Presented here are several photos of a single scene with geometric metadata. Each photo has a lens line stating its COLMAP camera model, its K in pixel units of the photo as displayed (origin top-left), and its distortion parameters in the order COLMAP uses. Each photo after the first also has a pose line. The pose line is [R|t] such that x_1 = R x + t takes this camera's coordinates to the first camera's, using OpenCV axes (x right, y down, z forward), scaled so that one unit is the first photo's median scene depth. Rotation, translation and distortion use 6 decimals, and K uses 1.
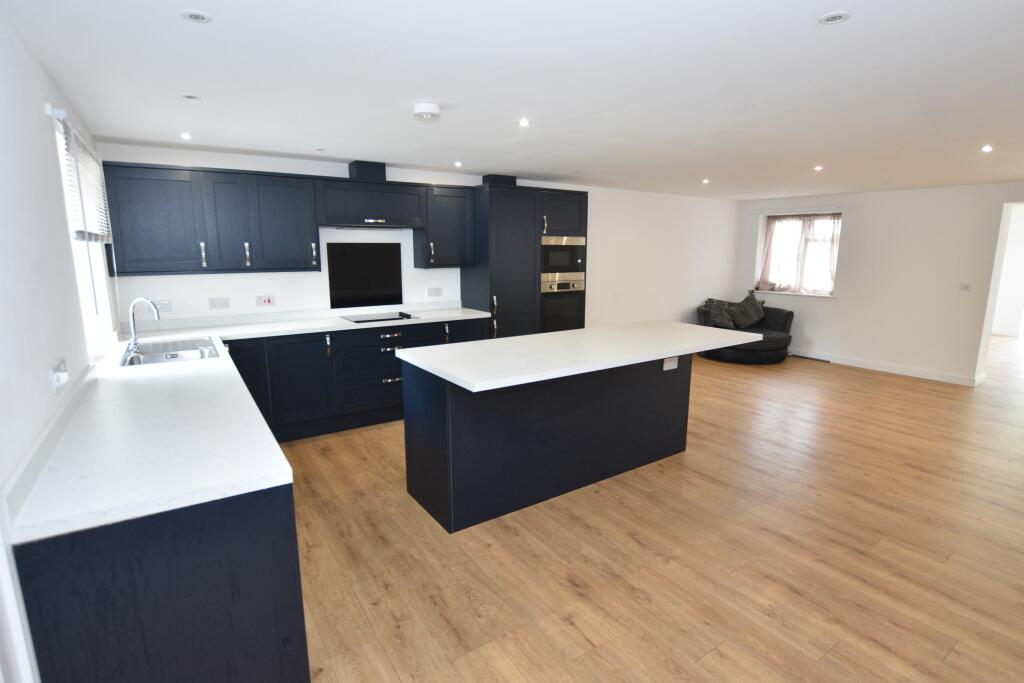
lens RADIAL K [[498.9, 0, 519.0], [0, 498.9, 340.9], [0, 0, 1]] dist [-0.019413, 0.000929]
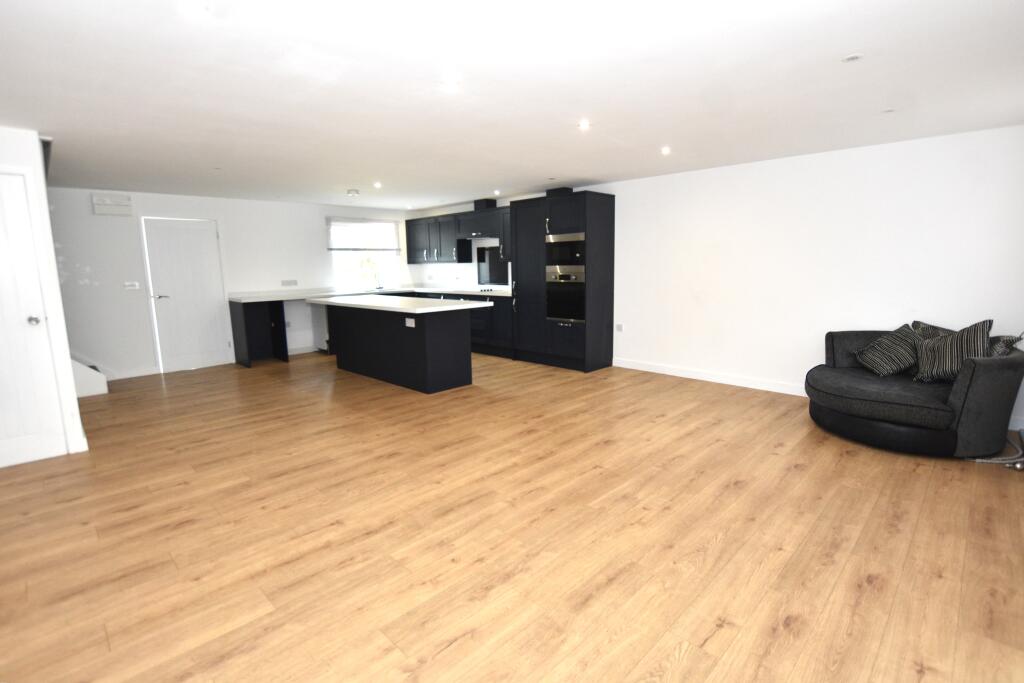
lens RADIAL K [[498.9, 0, 518.5], [0, 498.9, 344.0], [0, 0, 1]] dist [-0.019413, 0.000929]
pose [[0.185978, 0.148806, -0.971220, 1.580231], [-0.162567, 0.979502, 0.118945, -0.103990], [0.969012, 0.135768, 0.206357, 0.899944]]
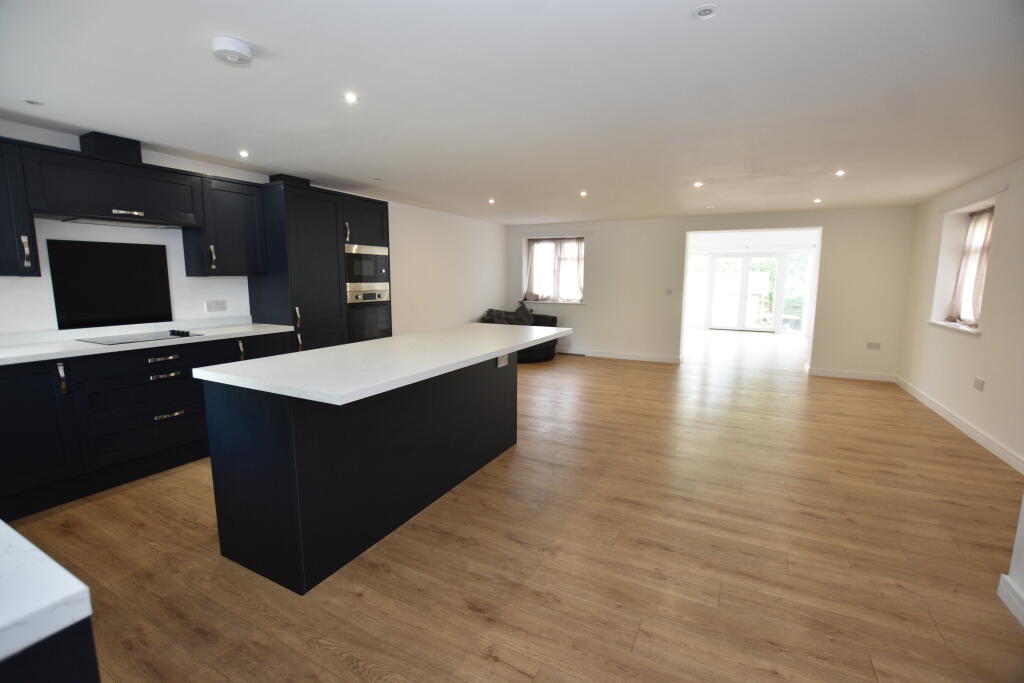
lens RADIAL K [[445.6, 0, 509.4], [0, 445.6, 342.9], [0, 0, 1]] dist [-0.024799, 0.002305]
pose [[0.886814, -0.067088, 0.457231, -0.093492], [0.083177, 0.996420, -0.015123, 0.021107], [-0.454580, 0.051442, 0.889219, 0.147450]]
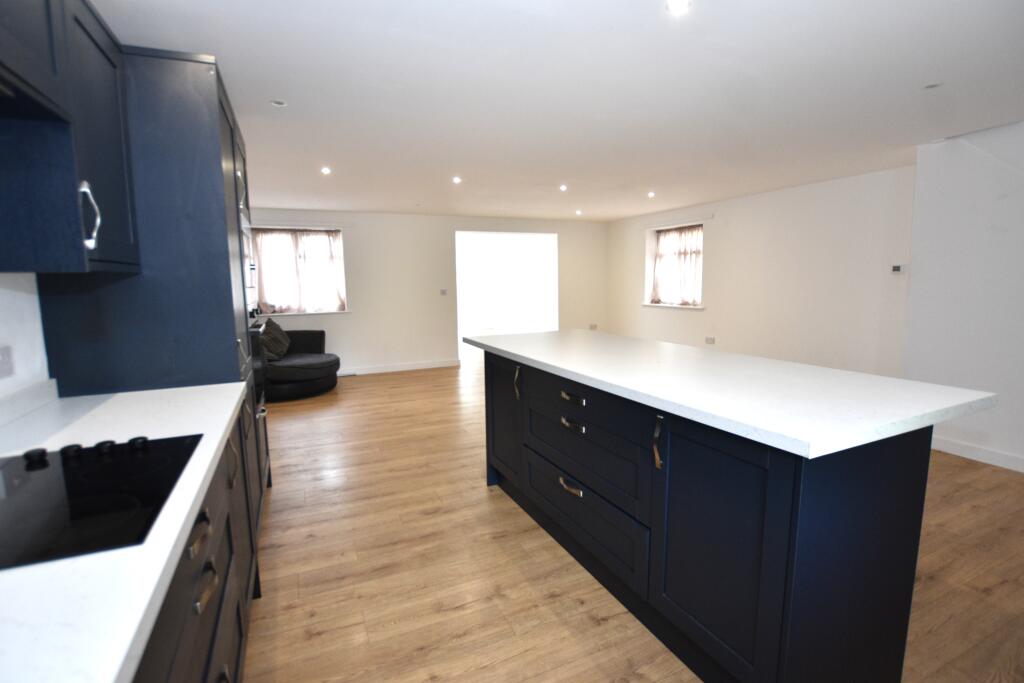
lens RADIAL K [[480.8, 0, 507.1], [0, 480.8, 345.8], [0, 0, 1]] dist [-0.019475, 0.000520]
pose [[0.184267, -0.139280, 0.972958, -0.473000], [0.194491, 0.975502, 0.102810, -0.100516], [-0.963441, 0.170287, 0.206841, 0.847234]]
